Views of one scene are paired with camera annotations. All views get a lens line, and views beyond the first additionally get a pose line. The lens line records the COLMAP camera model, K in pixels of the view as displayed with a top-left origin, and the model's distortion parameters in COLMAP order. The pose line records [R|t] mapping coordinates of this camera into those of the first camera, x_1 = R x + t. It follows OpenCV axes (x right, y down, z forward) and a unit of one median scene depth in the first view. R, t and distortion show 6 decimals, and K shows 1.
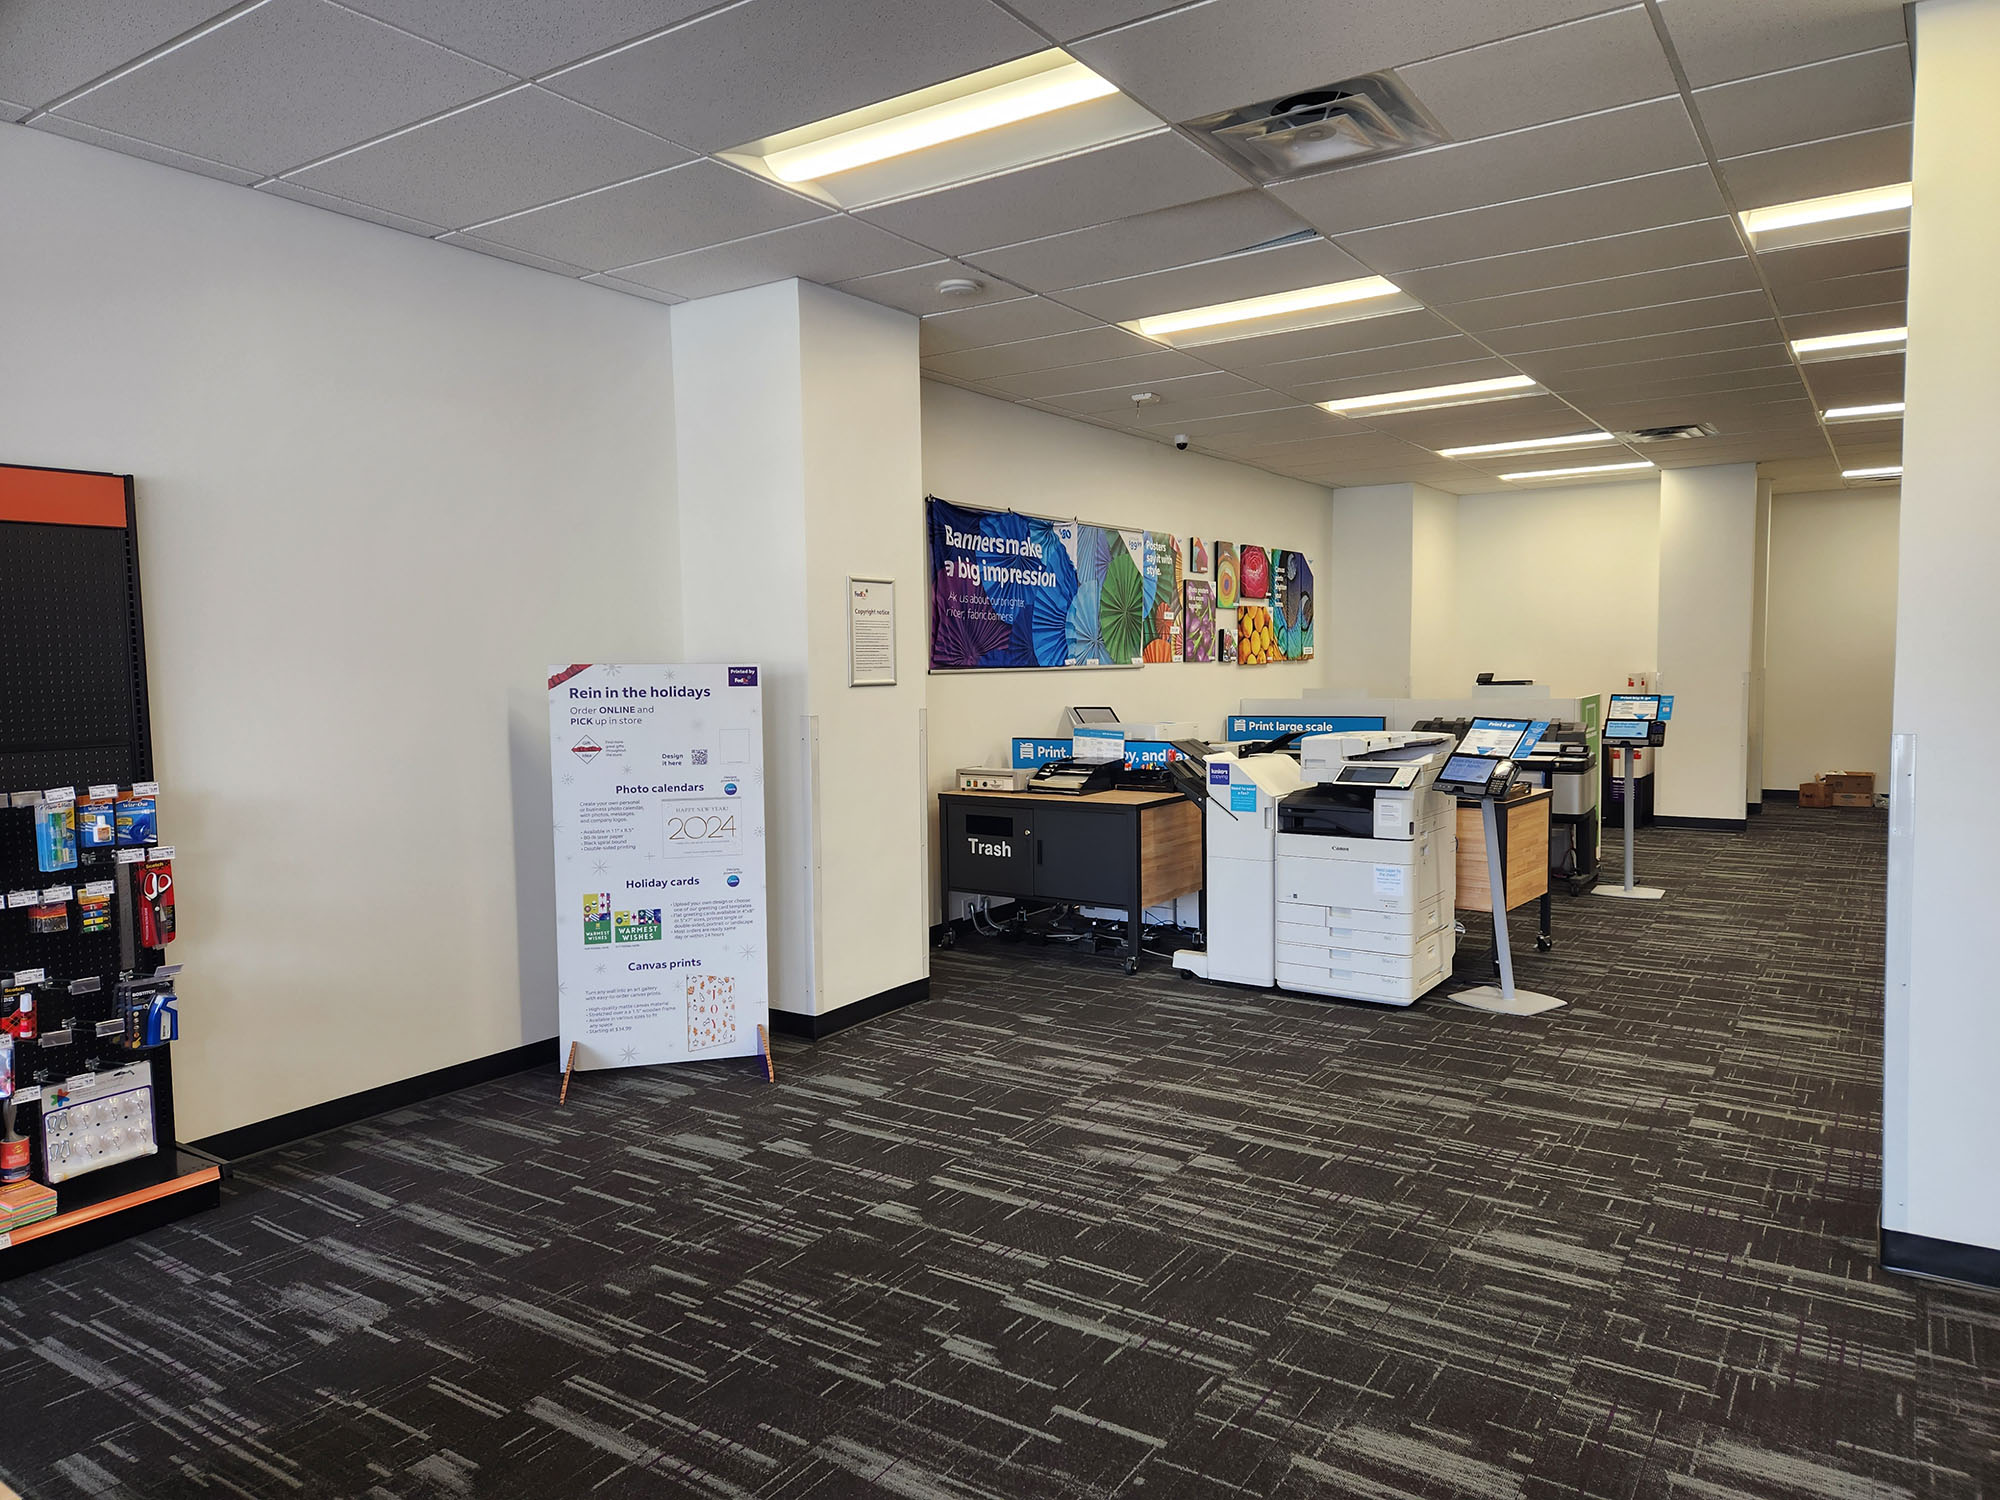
lens RADIAL K [[1326.3, 0, 995.2], [0, 1326.3, 760.1], [0, 0, 1]] dist [0.077521, -0.066850]
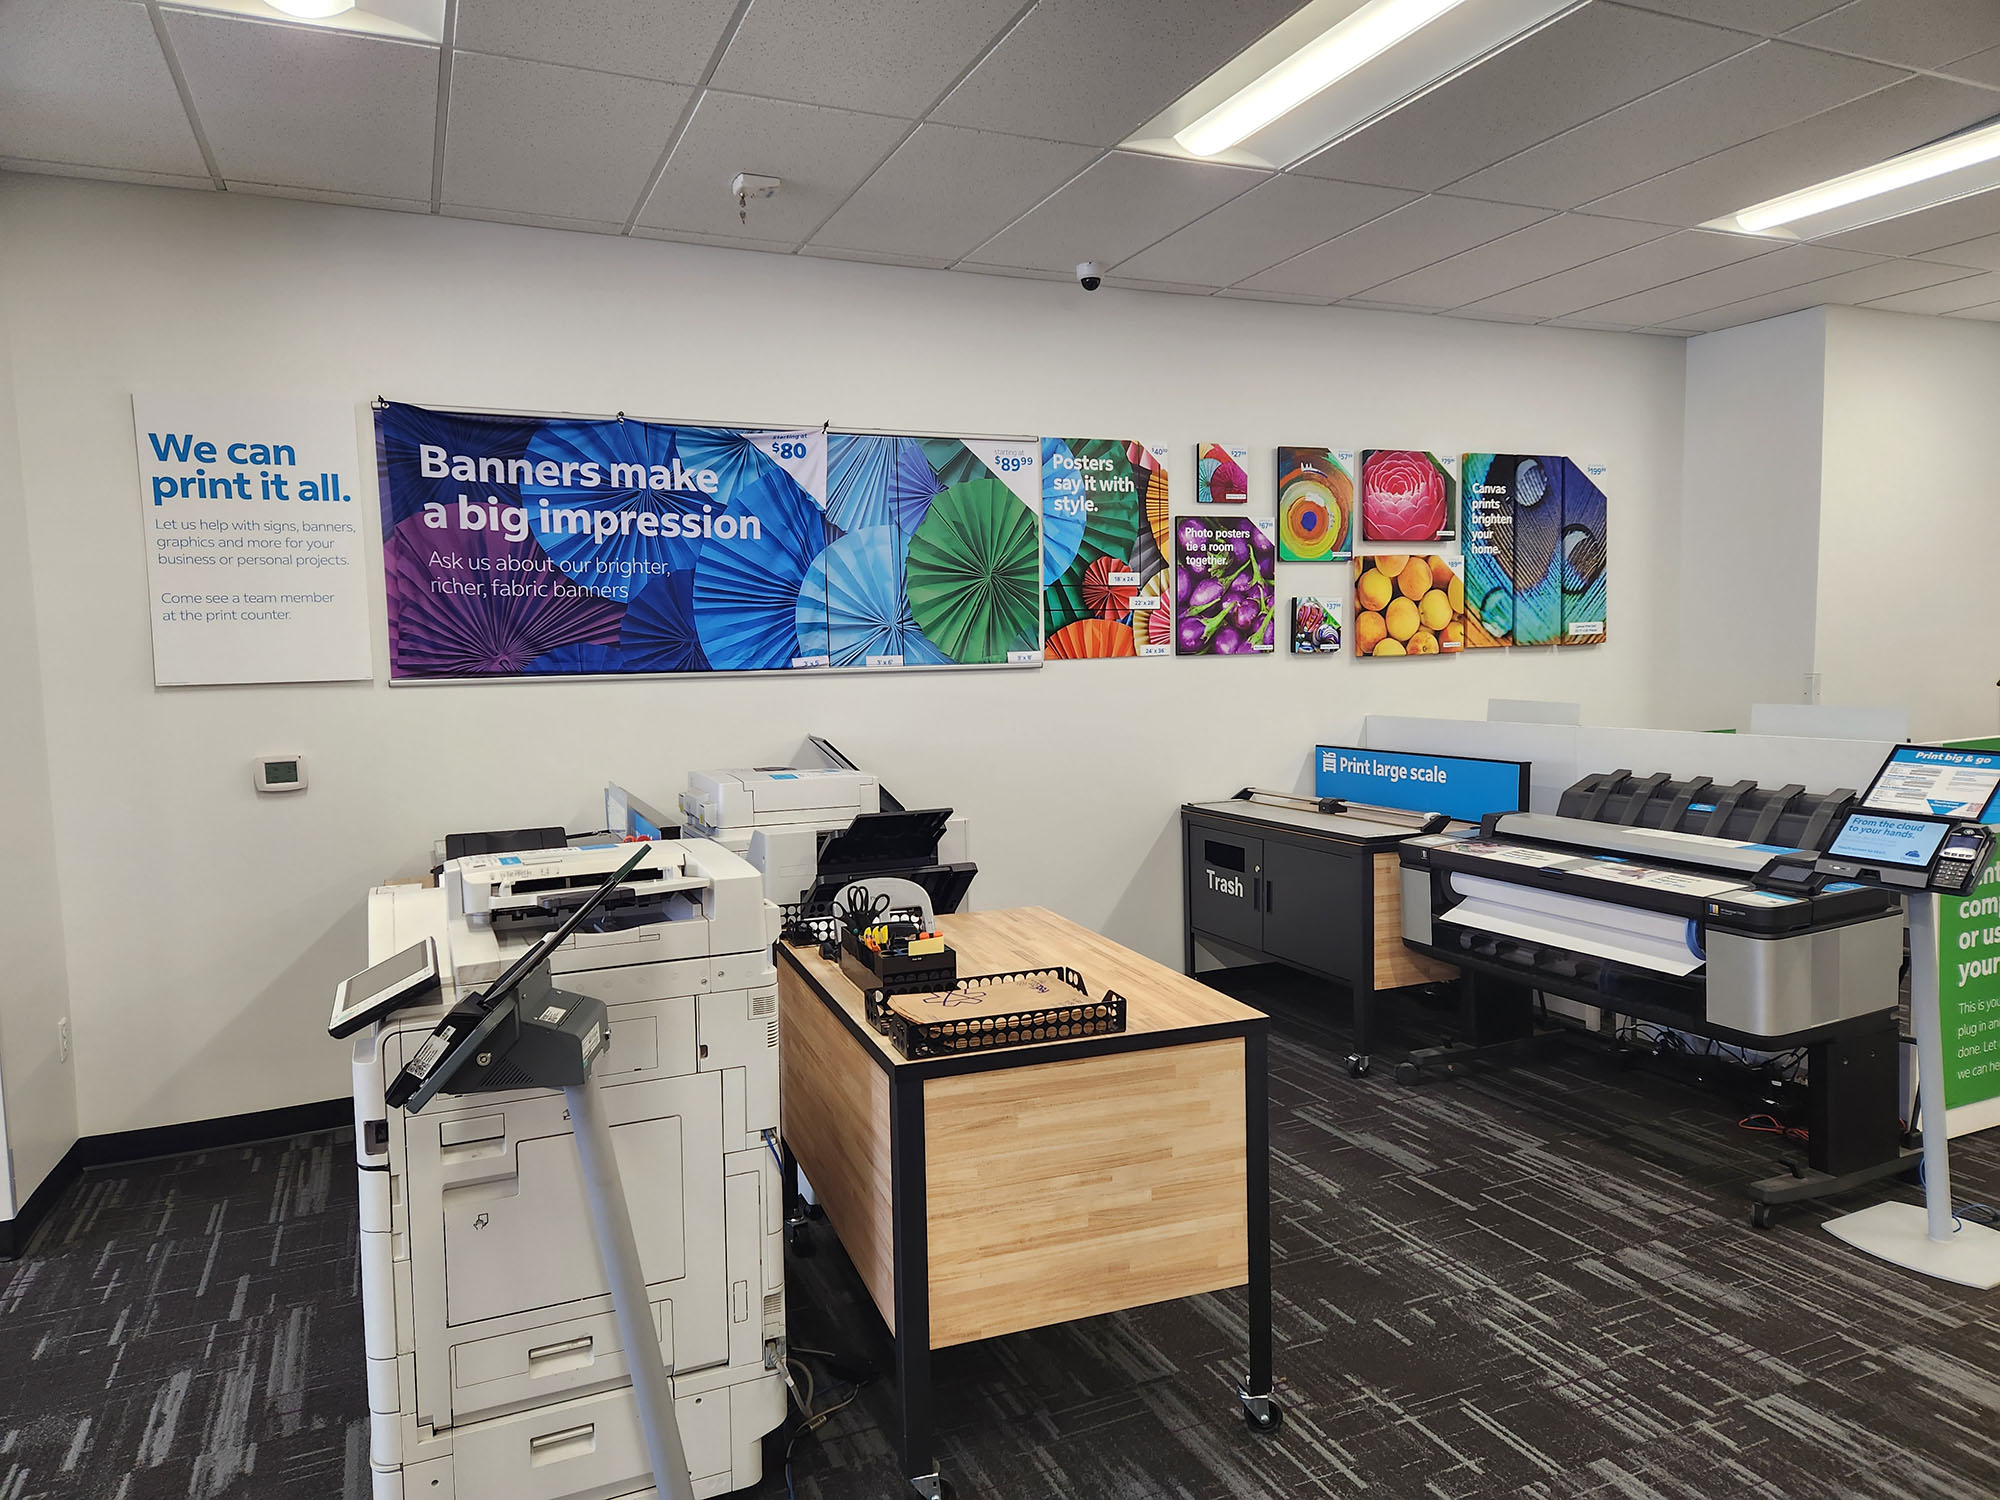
lens RADIAL K [[1326.3, 0, 995.4], [0, 1326.3, 755.7], [0, 0, 1]] dist [0.077521, -0.066850]
pose [[0.852330, 0.030956, -0.522087, 0.458531], [-0.025342, 0.999519, 0.017893, -0.045091], [0.522390, -0.002020, 0.852705, 0.537757]]
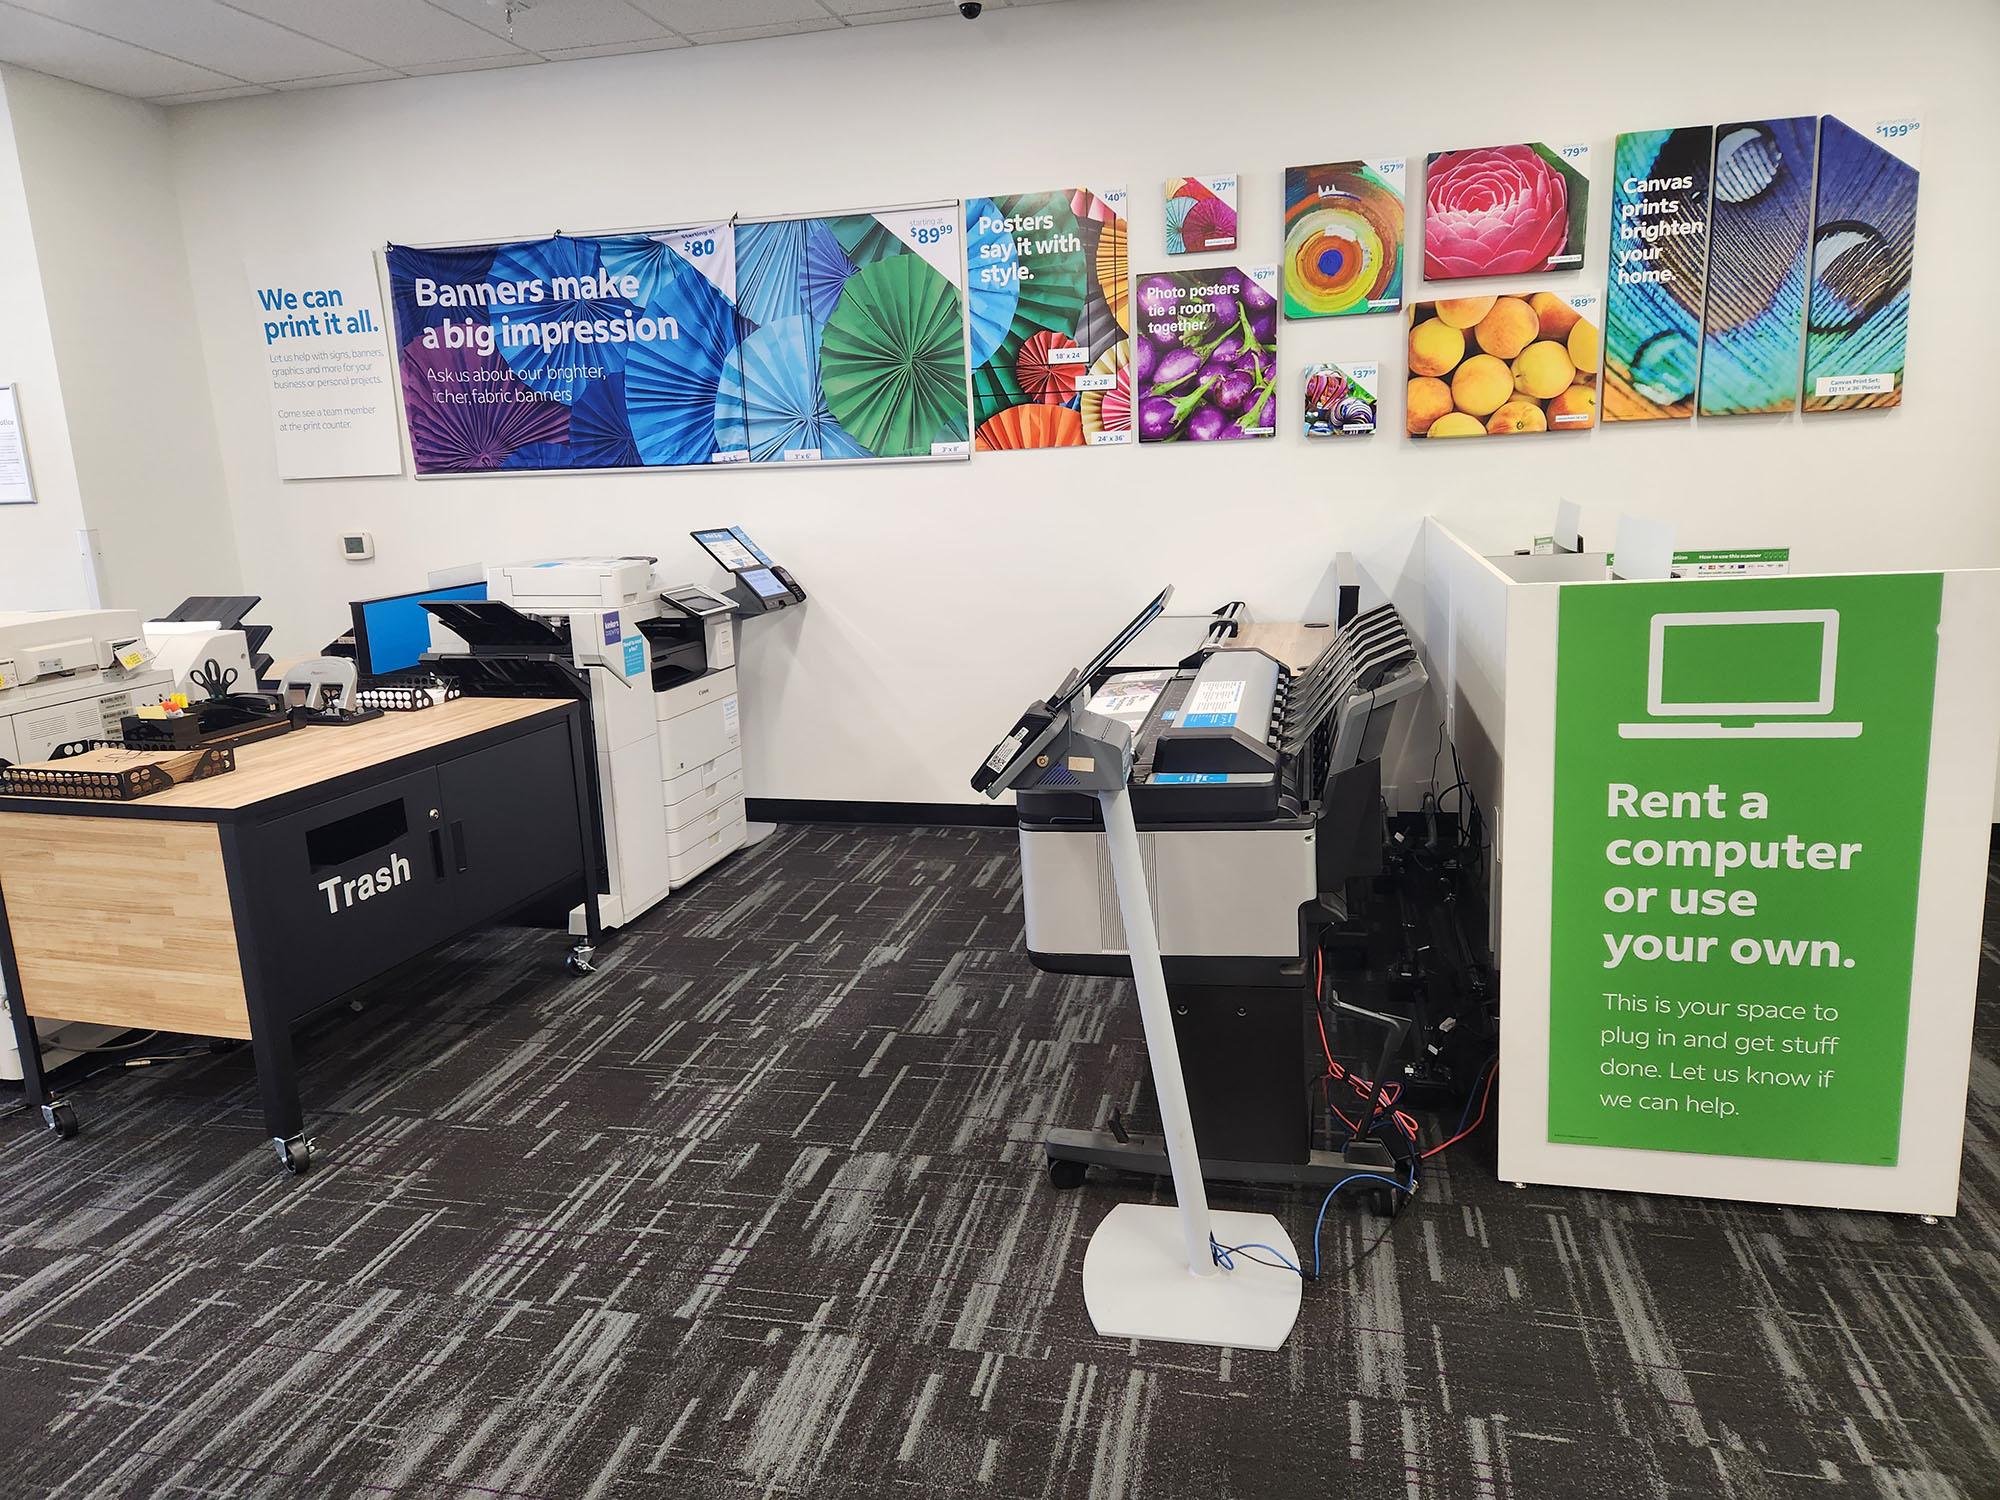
lens RADIAL K [[1326.3, 0, 1001.7], [0, 1326.3, 733.7], [0, 0, 1]] dist [0.077521, -0.066850]
pose [[0.360939, 0.186670, -0.913716, 0.734143], [-0.035408, 0.981799, 0.186592, -0.069095], [0.931917, -0.034995, 0.360979, 0.906277]]
